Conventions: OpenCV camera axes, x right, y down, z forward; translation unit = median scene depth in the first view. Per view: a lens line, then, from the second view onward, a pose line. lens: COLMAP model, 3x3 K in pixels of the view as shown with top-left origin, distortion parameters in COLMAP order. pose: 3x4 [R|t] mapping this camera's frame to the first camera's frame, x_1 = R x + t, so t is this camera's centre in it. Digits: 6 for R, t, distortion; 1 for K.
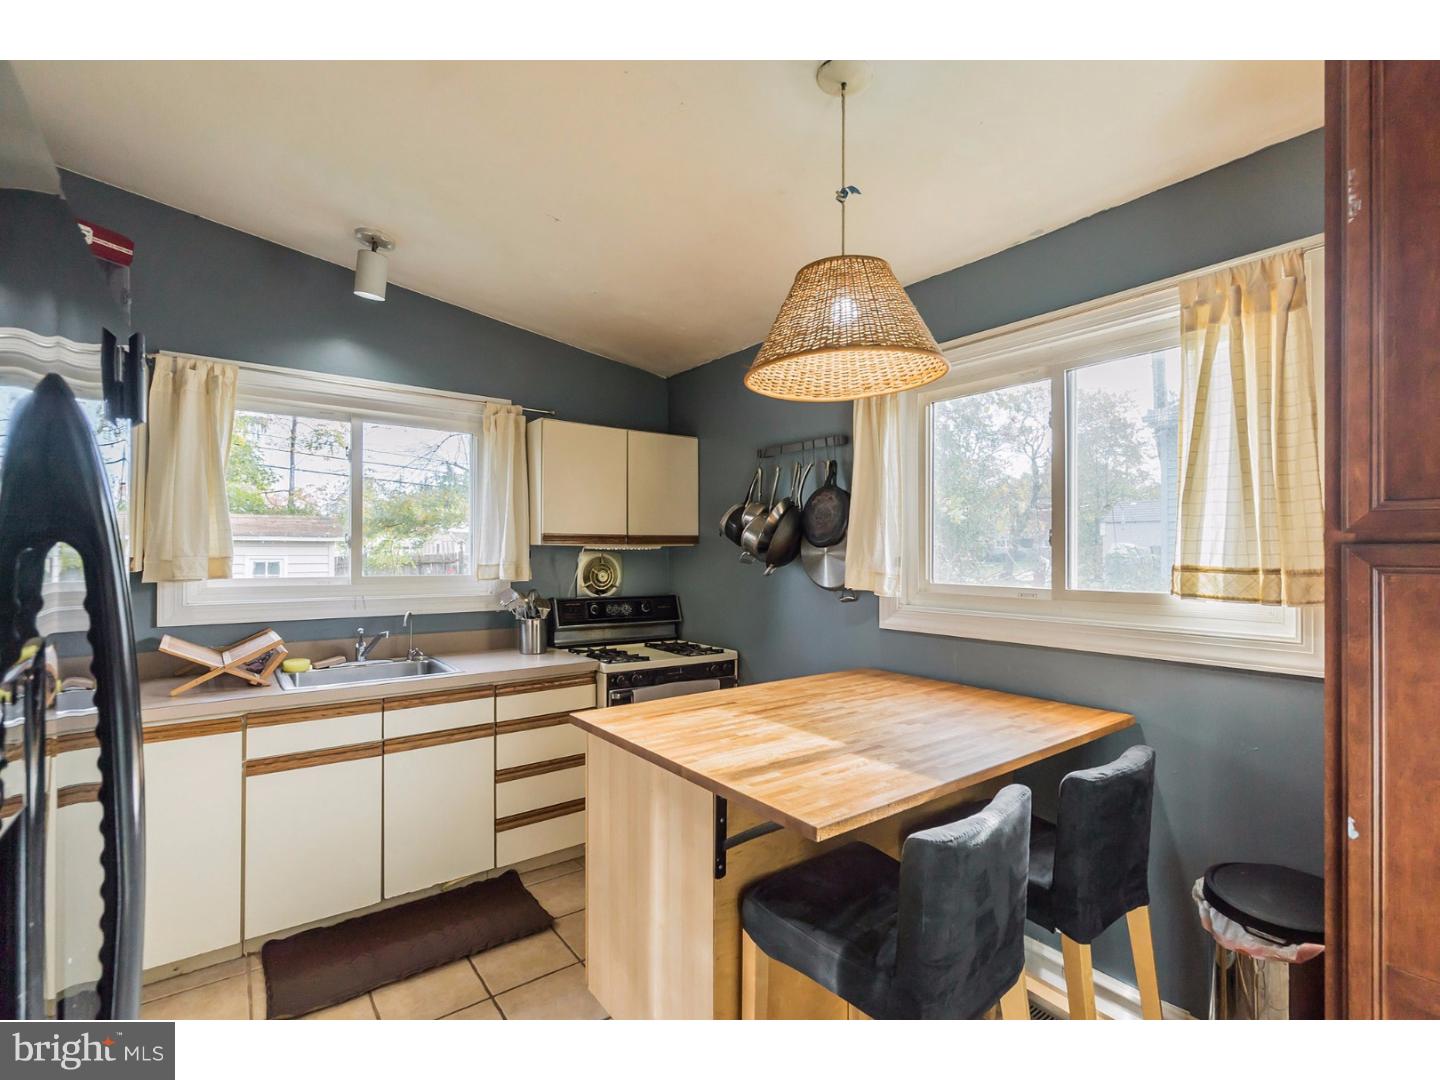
lens RADIAL K [[655.1, 0, 725.3], [0, 655.1, 548.6], [0, 0, 1]] dist [-0.012490, -0.000332]
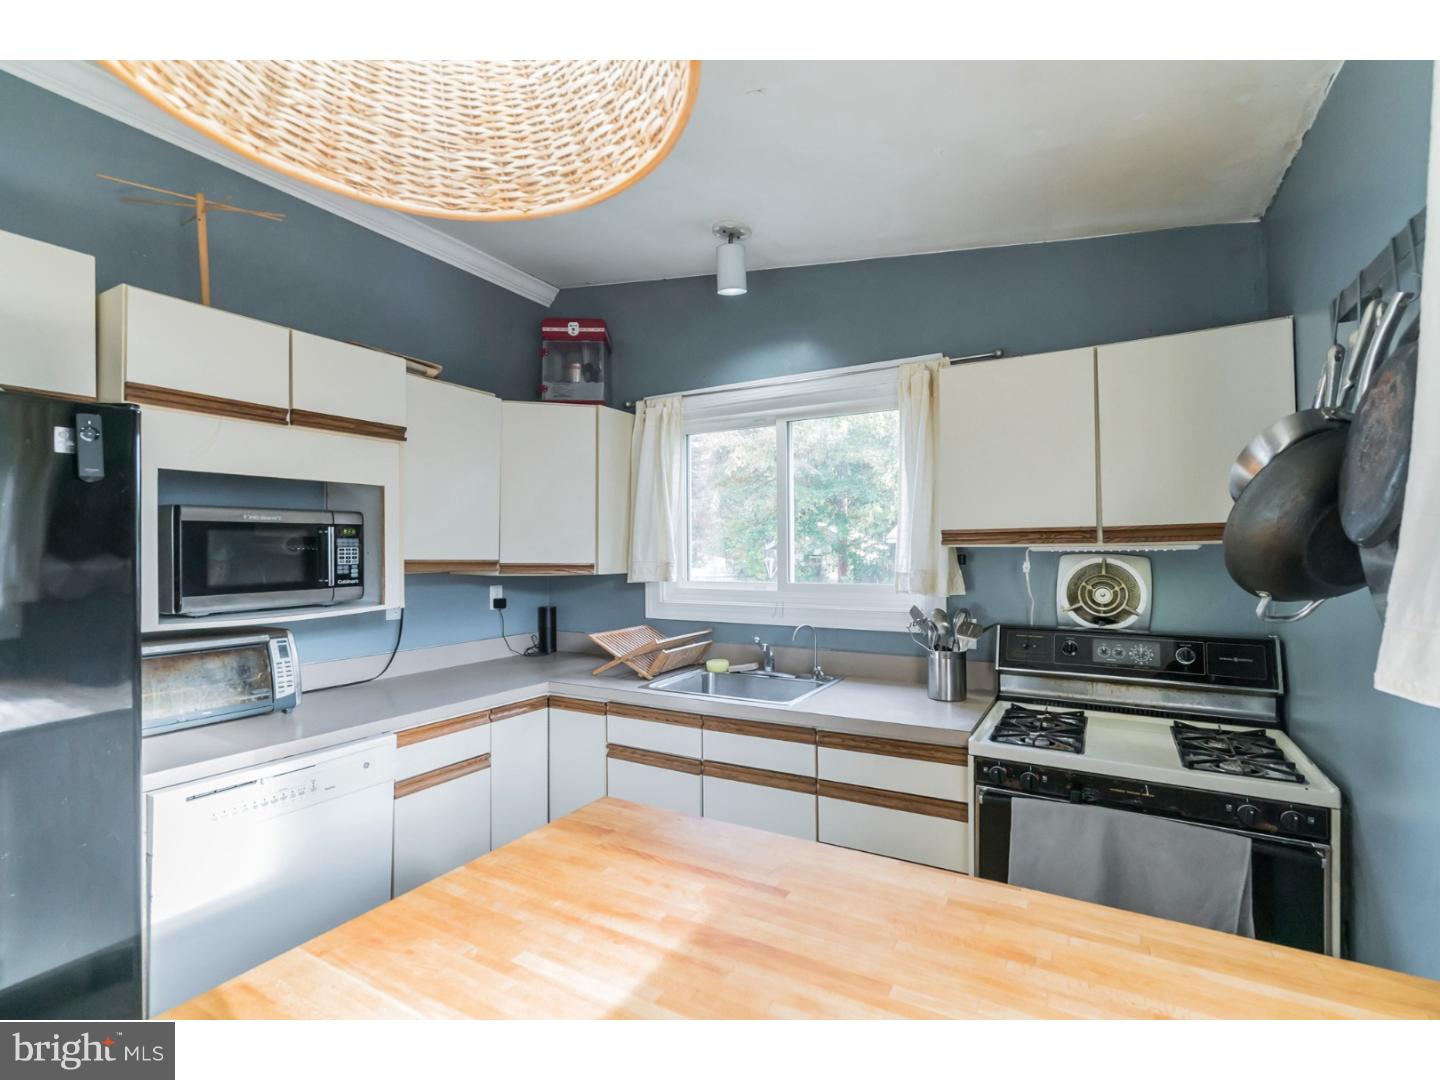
lens RADIAL K [[655.1, 0, 725.3], [0, 655.1, 548.6], [0, 0, 1]] dist [-0.012490, -0.000332]
pose [[0.380572, -0.011674, -0.924678, 0.282760], [0.016538, 0.999846, -0.005816, -0.003802], [0.924604, -0.013079, 0.380706, 0.524406]]
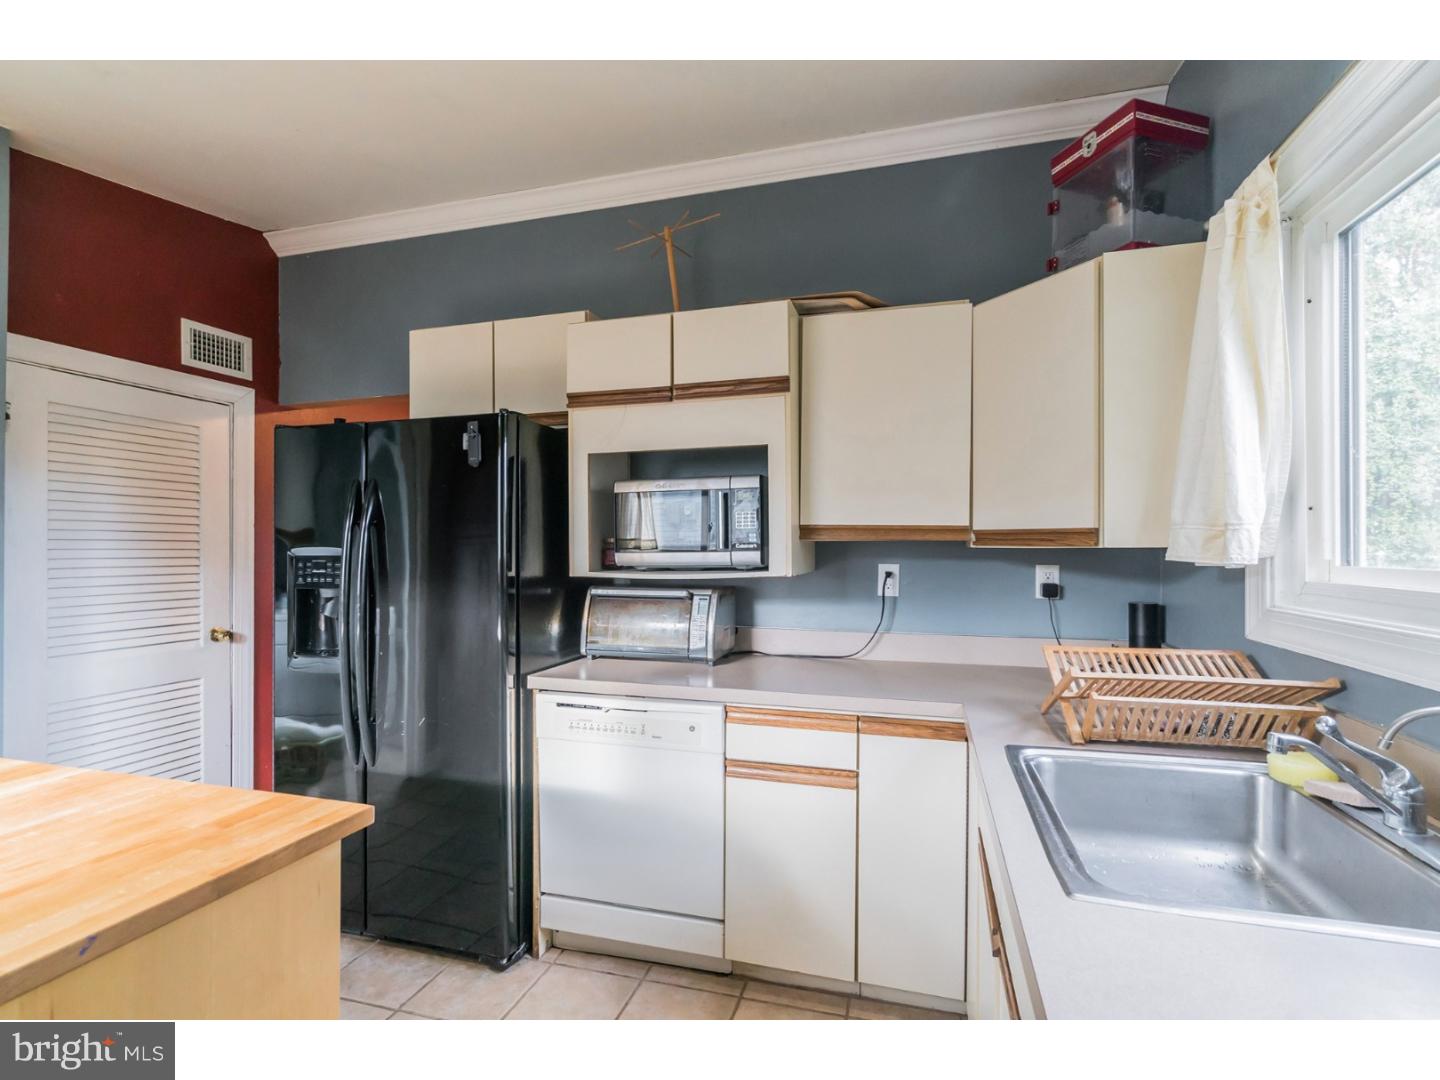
lens RADIAL K [[655.1, 0, 725.3], [0, 655.1, 548.6], [0, 0, 1]] dist [-0.012490, -0.000332]
pose [[-0.802776, -0.004308, -0.596265, -0.075225], [0.002680, 0.999938, -0.010832, 0.030082], [0.596275, -0.010293, -0.802714, 0.950002]]
